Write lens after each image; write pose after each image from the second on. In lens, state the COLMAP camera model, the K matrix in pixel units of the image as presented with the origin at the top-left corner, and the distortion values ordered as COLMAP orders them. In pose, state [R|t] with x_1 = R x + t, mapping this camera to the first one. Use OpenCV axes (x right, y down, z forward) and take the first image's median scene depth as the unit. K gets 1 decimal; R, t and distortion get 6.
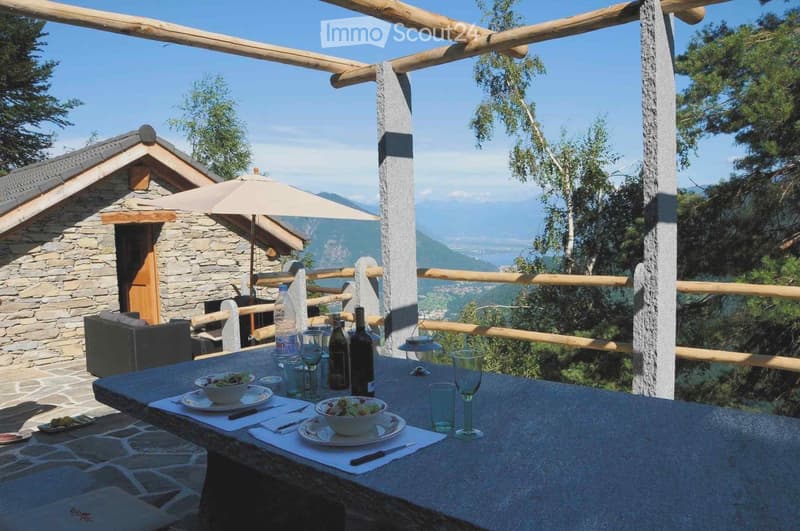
lens RADIAL K [[643.9, 0, 400.0], [0, 643.9, 265.5], [0, 0, 1]] dist [-0.068015, 0.008997]
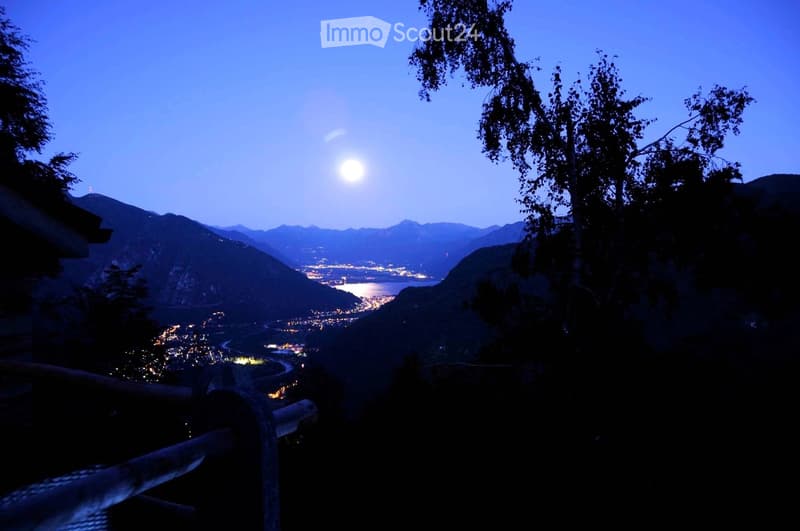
lens RADIAL K [[643.9, 0, 400.0], [0, 643.9, 265.5], [0, 0, 1]] dist [-0.068015, 0.008997]
pose [[0.974161, 0.013913, 0.225427, -0.031111], [-0.003432, 0.998897, -0.046821, -0.002620], [-0.225830, 0.044838, 0.973134, 0.431049]]
